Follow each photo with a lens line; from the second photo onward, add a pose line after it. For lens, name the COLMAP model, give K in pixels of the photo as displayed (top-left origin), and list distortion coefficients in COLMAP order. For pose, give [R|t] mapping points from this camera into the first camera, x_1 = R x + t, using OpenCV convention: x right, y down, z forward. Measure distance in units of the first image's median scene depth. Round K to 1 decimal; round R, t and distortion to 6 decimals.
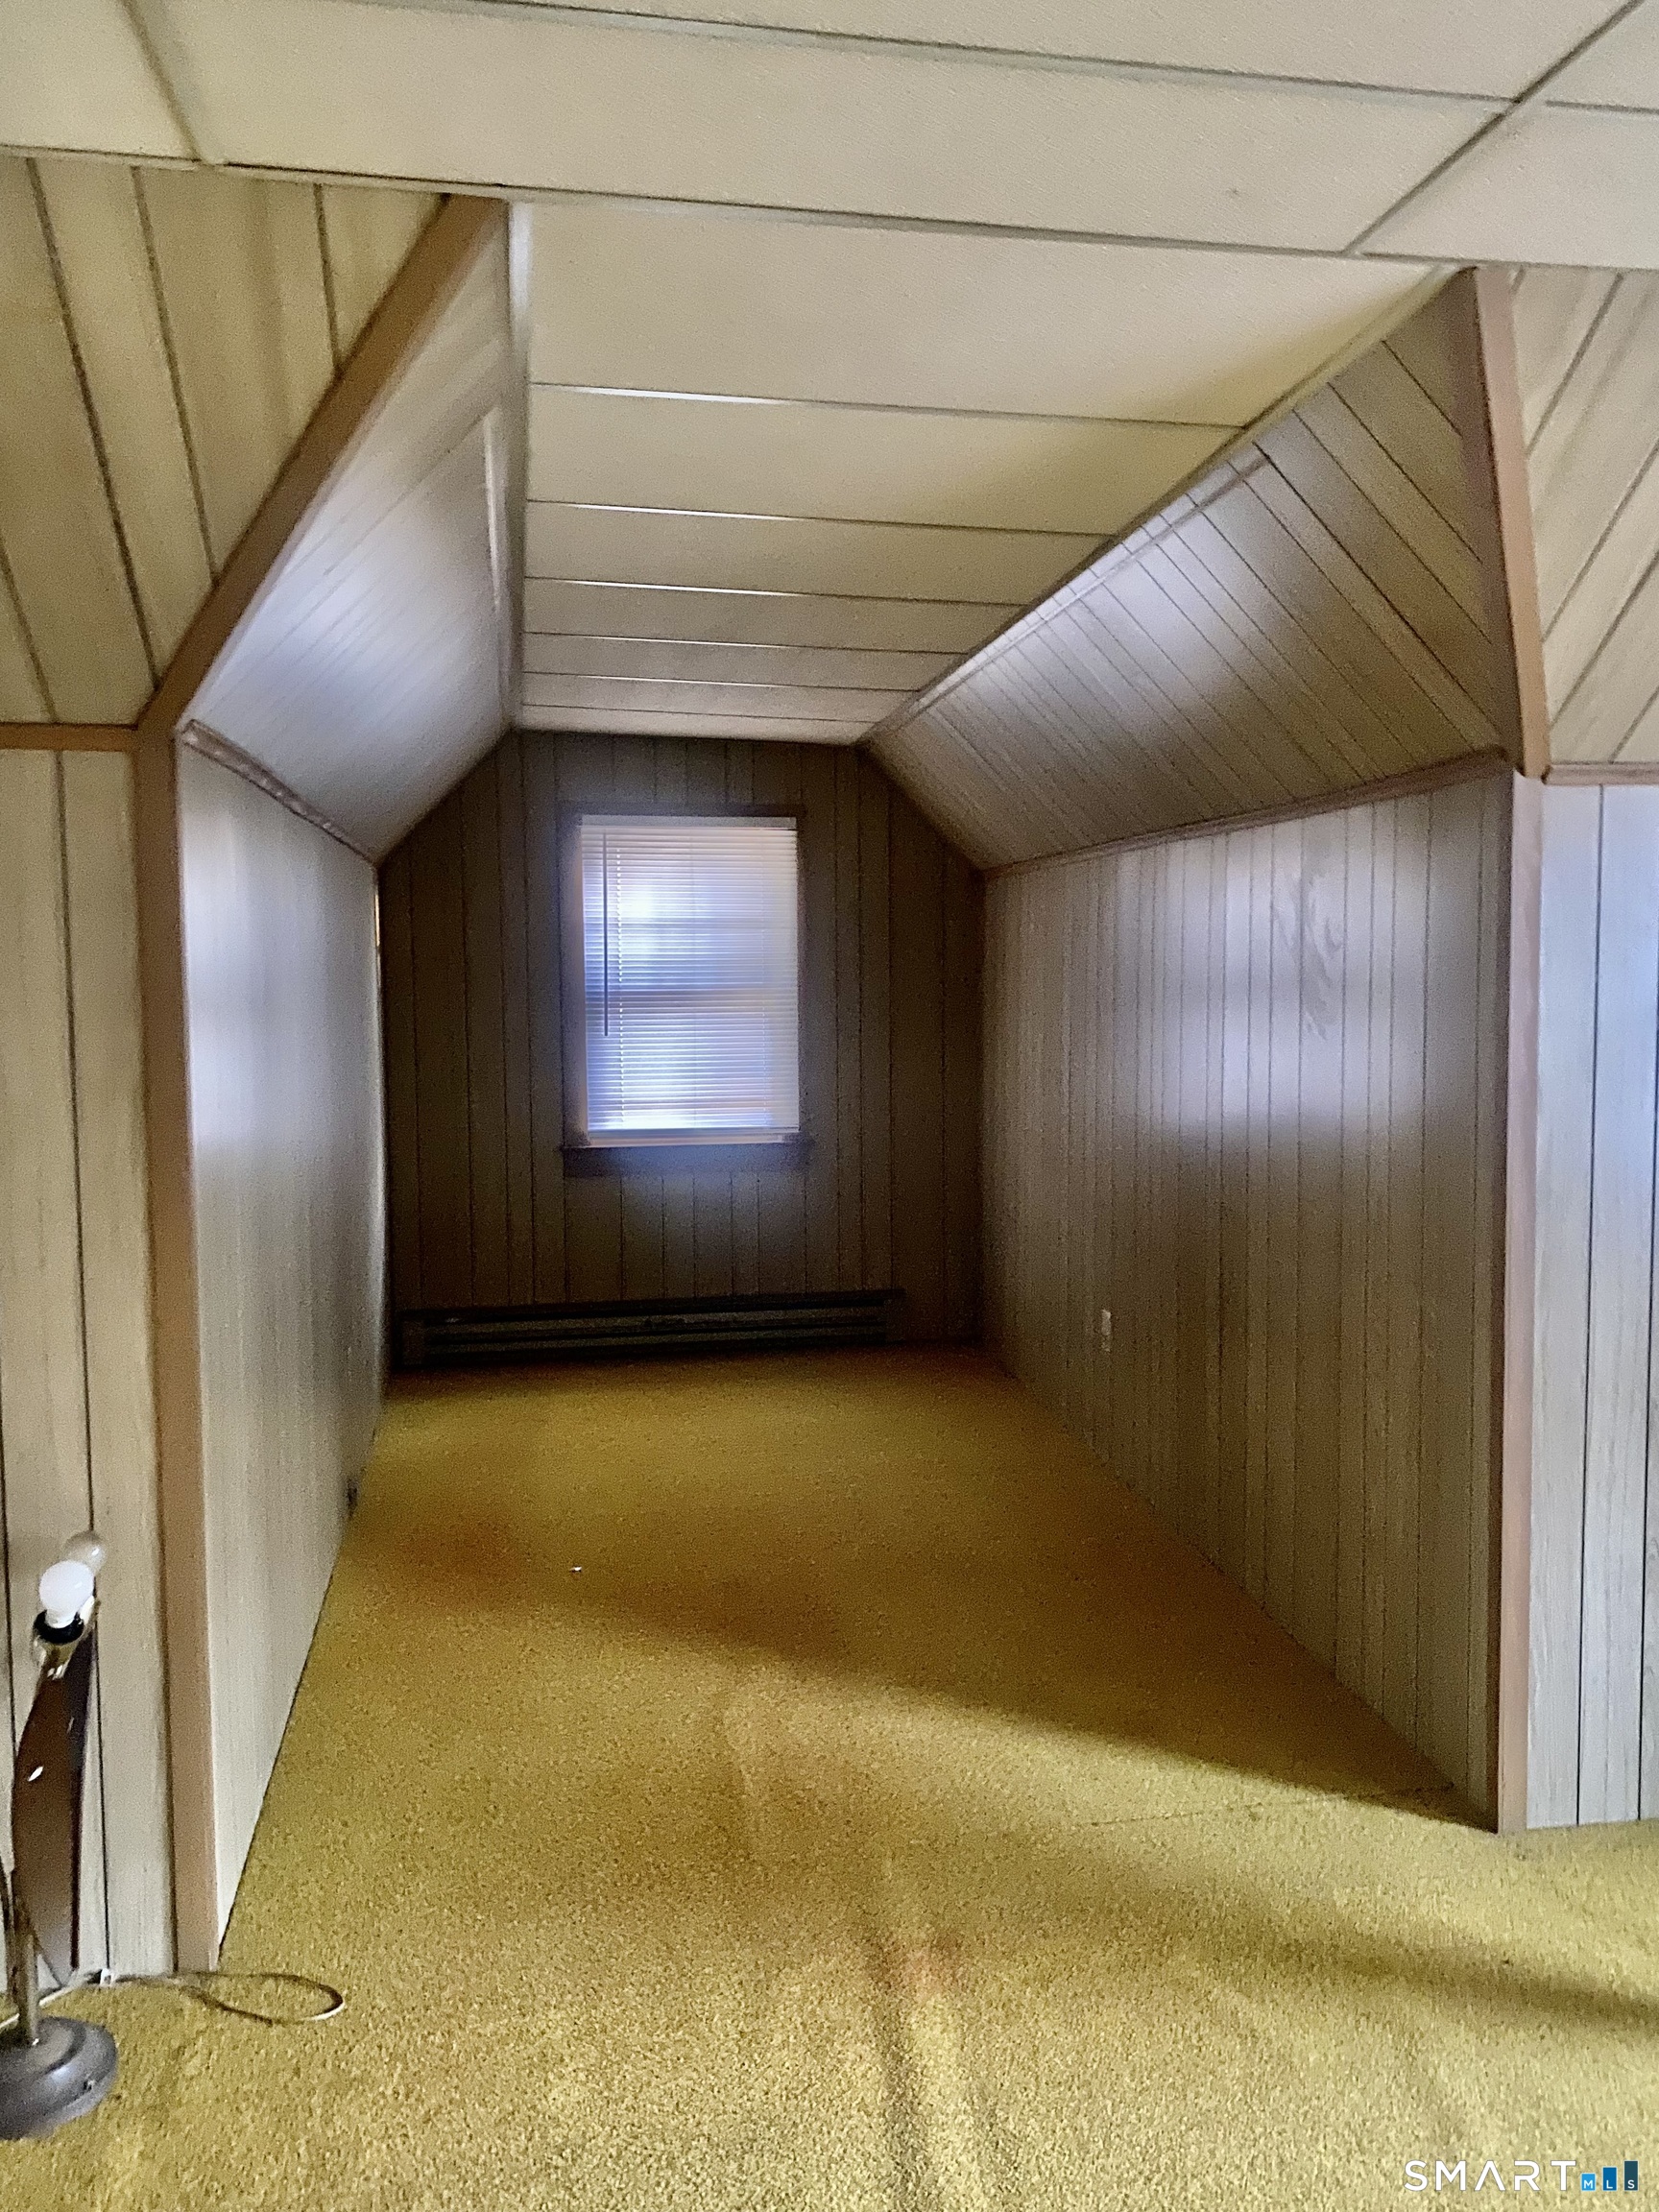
lens RADIAL K [[1682.8, 0, 833.2], [0, 1682.8, 1090.0], [0, 0, 1]] dist [0.030393, -0.026132]
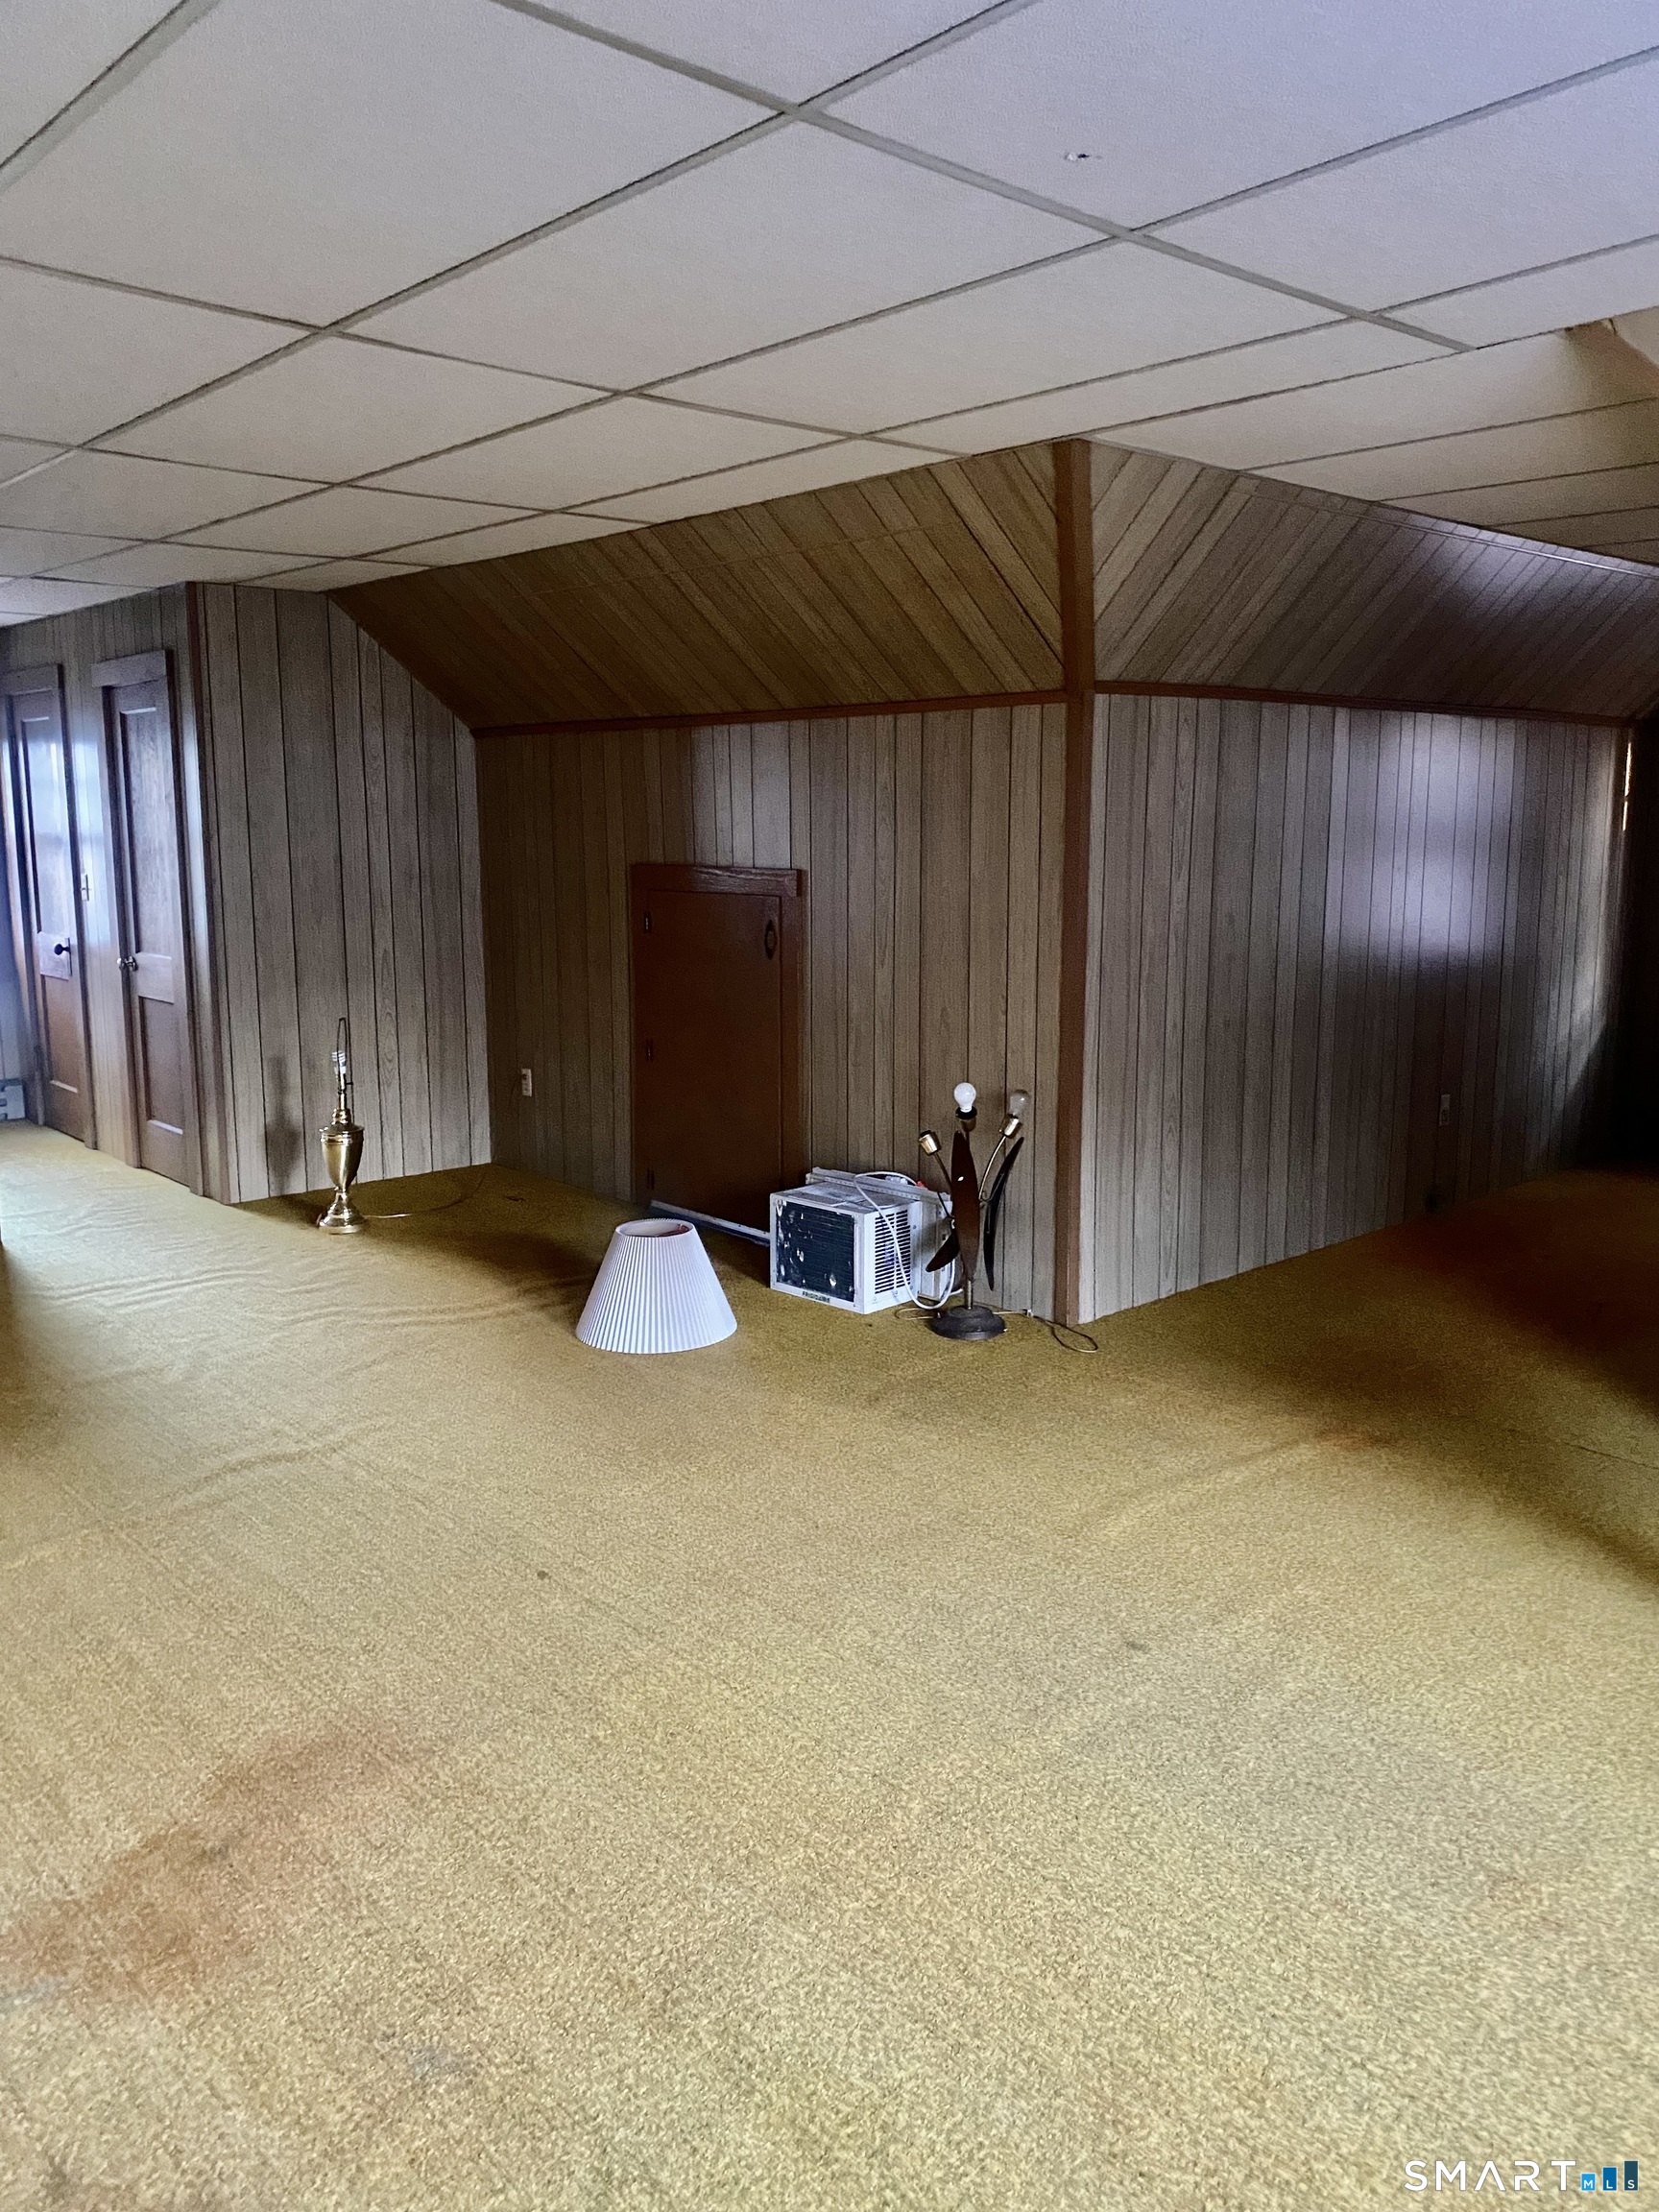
lens RADIAL K [[1682.8, 0, 841.1], [0, 1682.8, 1096.5], [0, 0, 1]] dist [0.030393, -0.026132]
pose [[0.540103, 0.152410, -0.827684, 1.105413], [-0.062421, 0.988011, 0.141200, -0.006371], [0.839281, -0.024598, 0.543141, -0.287132]]
